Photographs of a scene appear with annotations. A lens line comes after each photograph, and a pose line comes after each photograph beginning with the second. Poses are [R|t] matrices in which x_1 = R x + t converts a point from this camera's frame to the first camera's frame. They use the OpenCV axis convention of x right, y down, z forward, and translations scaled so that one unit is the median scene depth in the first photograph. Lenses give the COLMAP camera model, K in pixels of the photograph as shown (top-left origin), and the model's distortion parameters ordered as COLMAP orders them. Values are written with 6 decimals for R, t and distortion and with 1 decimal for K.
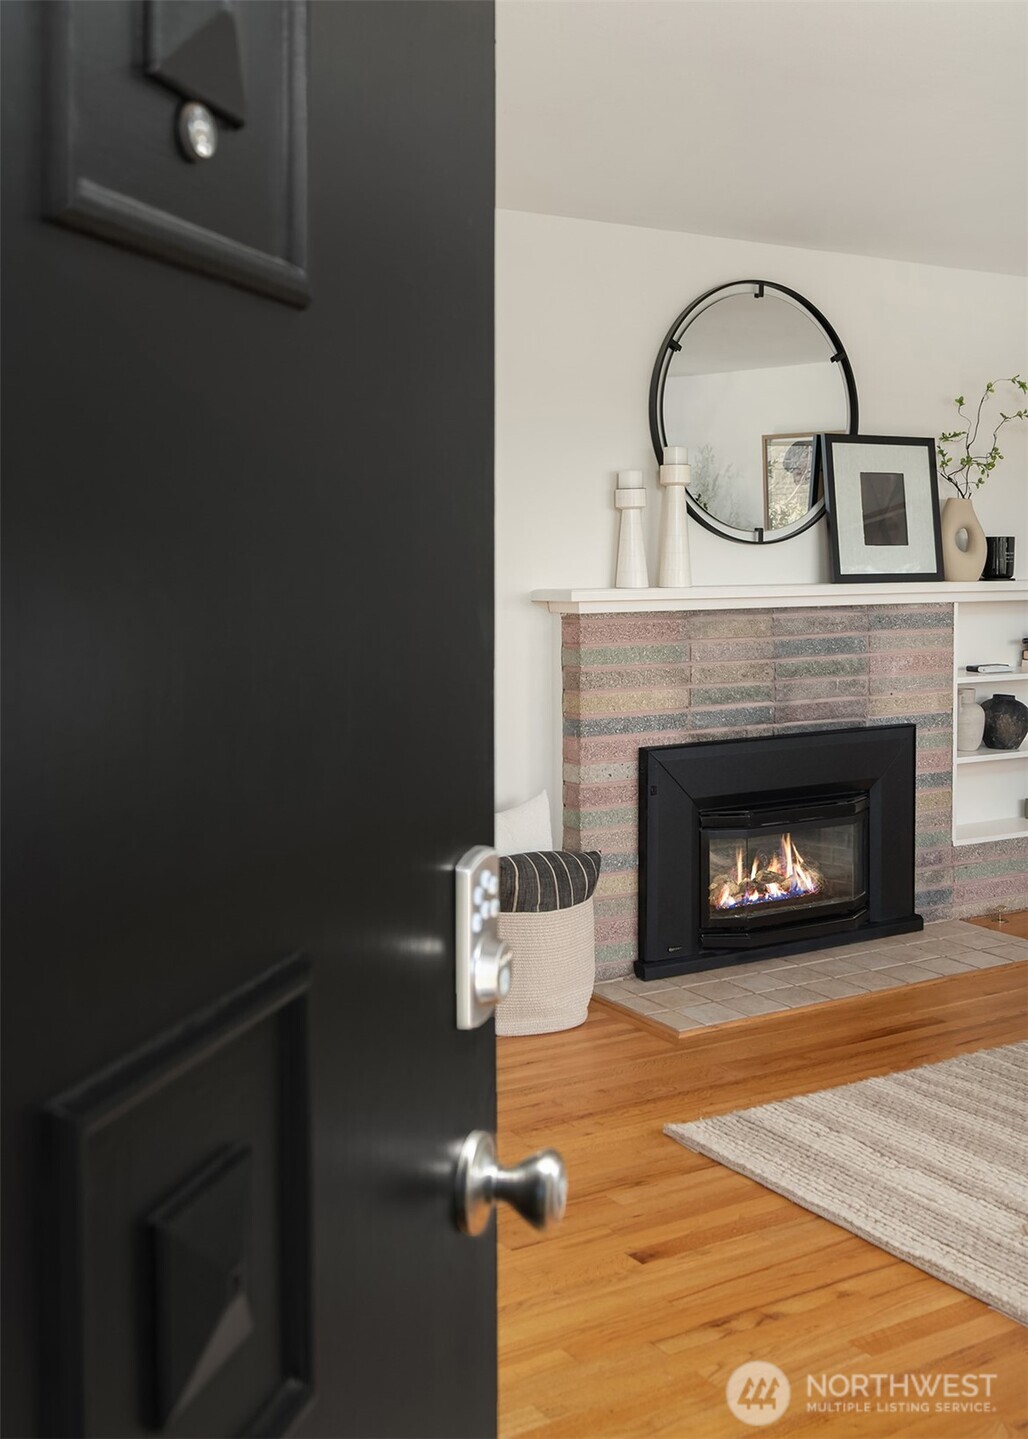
lens RADIAL K [[1650.8, 0, 514.0], [0, 1650.8, 719.5], [0, 0, 1]] dist [-0.014422, 0.010523]
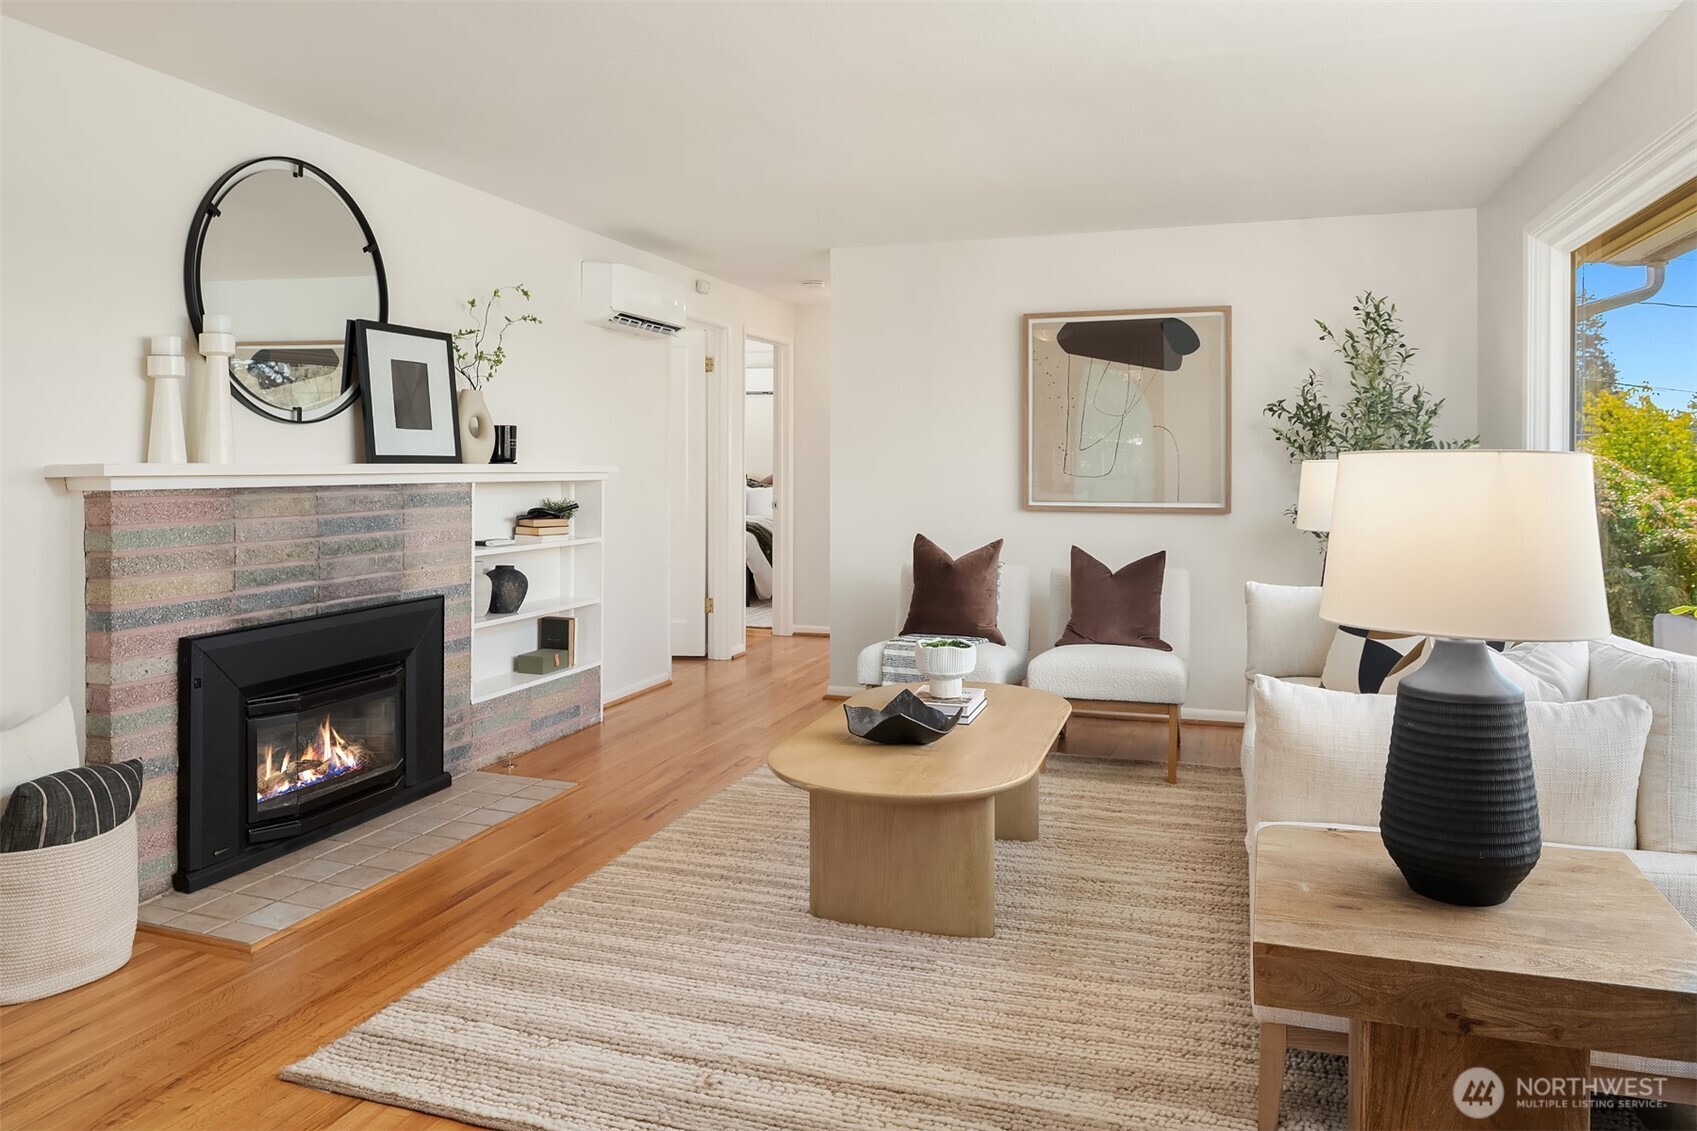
lens RADIAL K [[1207.1, 0, 844.2], [0, 1207.1, 483.6], [0, 0, 1]] dist [-0.024652, -0.003619]
pose [[0.772866, -0.011076, 0.634472, -0.058028], [0.071893, 0.994938, -0.070206, 0.004807], [-0.630483, 0.099874, 0.769750, 0.239363]]
